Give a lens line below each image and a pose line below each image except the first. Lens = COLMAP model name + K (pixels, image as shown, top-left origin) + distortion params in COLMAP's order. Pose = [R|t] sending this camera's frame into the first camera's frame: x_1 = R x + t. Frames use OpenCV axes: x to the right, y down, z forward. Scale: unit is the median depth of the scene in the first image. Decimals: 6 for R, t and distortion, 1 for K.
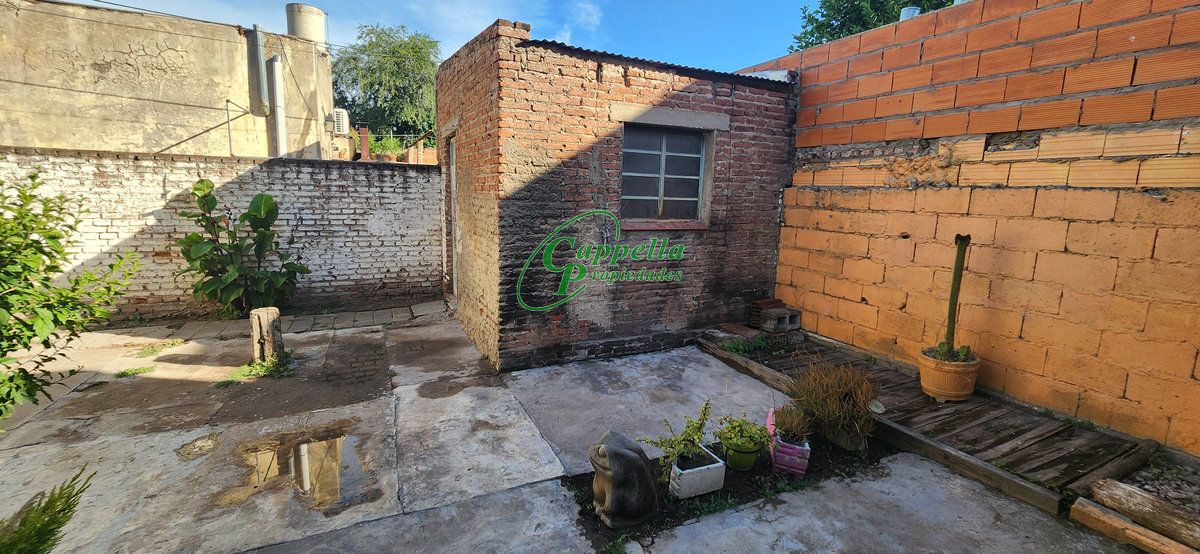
lens RADIAL K [[490.2, 0, 595.3], [0, 490.2, 268.5], [0, 0, 1]] dist [0.006141, -0.003344]
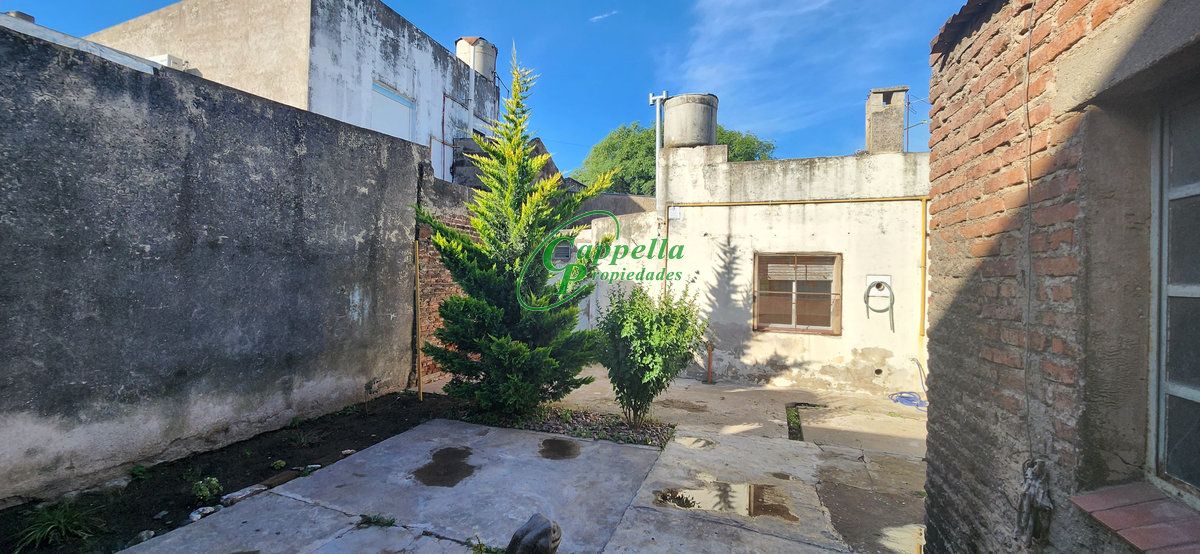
lens RADIAL K [[490.2, 0, 596.0], [0, 490.2, 269.5], [0, 0, 1]] dist [0.006141, -0.003344]
pose [[-0.705153, -0.050974, -0.707221, 0.391966], [-0.154920, 0.984391, 0.083515, -0.167676], [0.691925, 0.168453, -0.702043, 0.906176]]
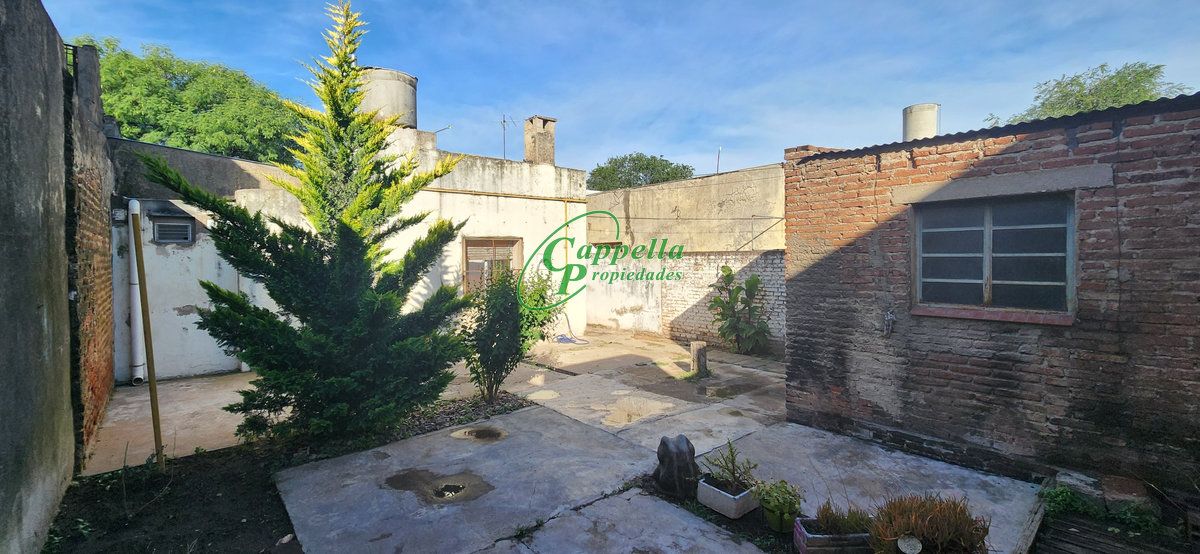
lens RADIAL K [[490.2, 0, 593.6], [0, 490.2, 270.5], [0, 0, 1]] dist [0.006141, -0.003344]
pose [[0.259719, -0.004623, -0.965673, 0.742718], [-0.135486, 0.989923, -0.041178, -0.036982], [0.956133, 0.141530, 0.256475, 0.147285]]
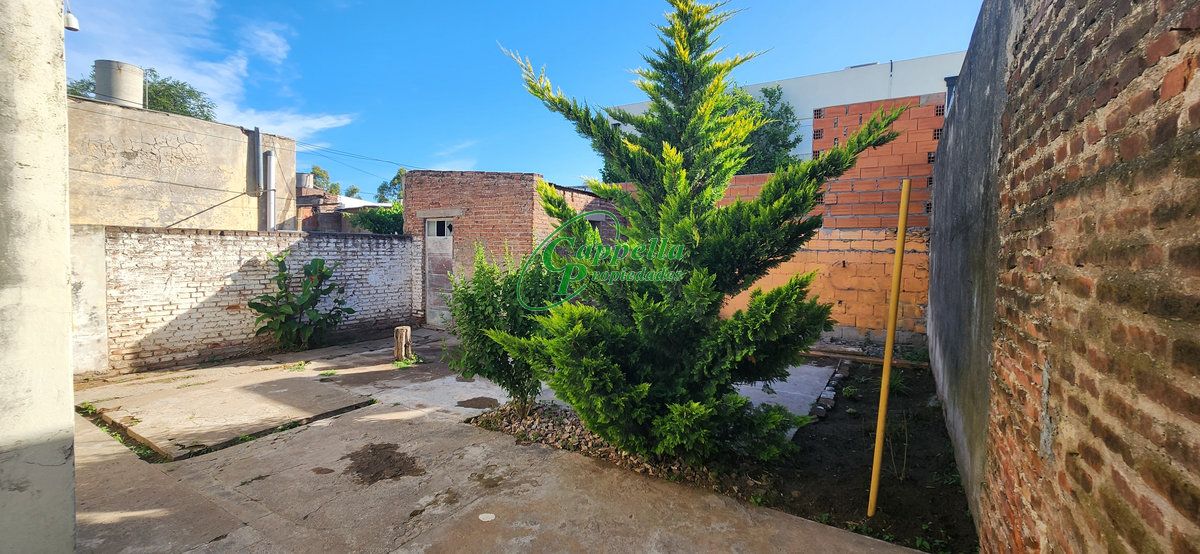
lens RADIAL K [[490.2, 0, 591.5], [0, 490.2, 274.1], [0, 0, 1]] dist [0.006141, -0.003344]
pose [[0.849846, -0.043302, 0.525249, -0.837634], [0.090615, 0.993783, -0.064687, 0.058218], [-0.519182, 0.102569, 0.848487, -0.648153]]
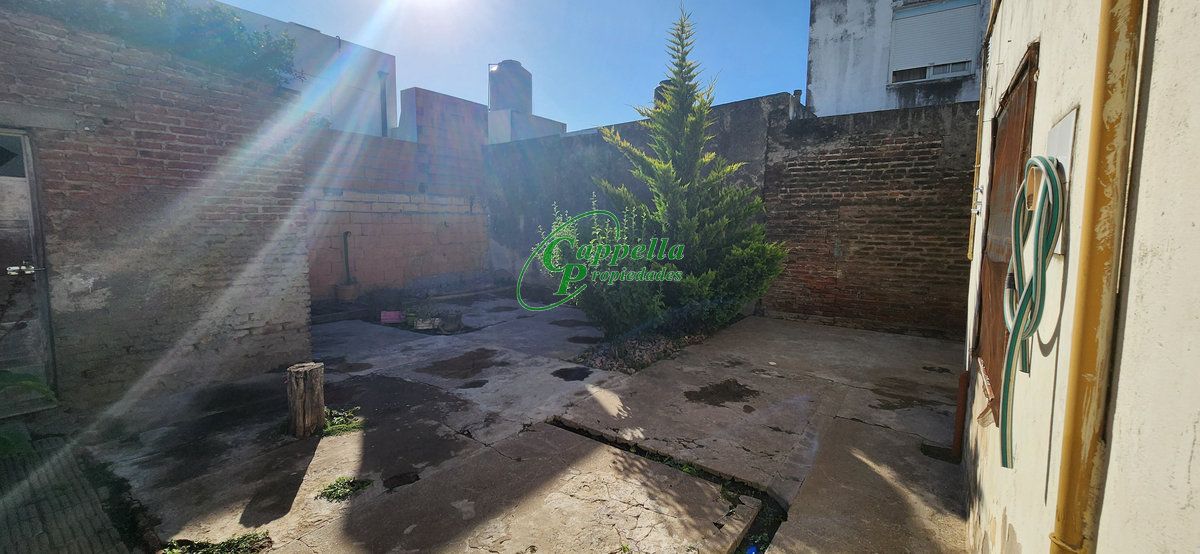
lens RADIAL K [[490.2, 0, 594.3], [0, 490.2, 269.1], [0, 0, 1]] dist [0.006141, -0.003344]
pose [[-0.484143, -0.119514, 0.866788, -1.375787], [0.112945, 0.973804, 0.197355, -0.161818], [-0.867669, 0.193448, -0.457961, 0.774258]]
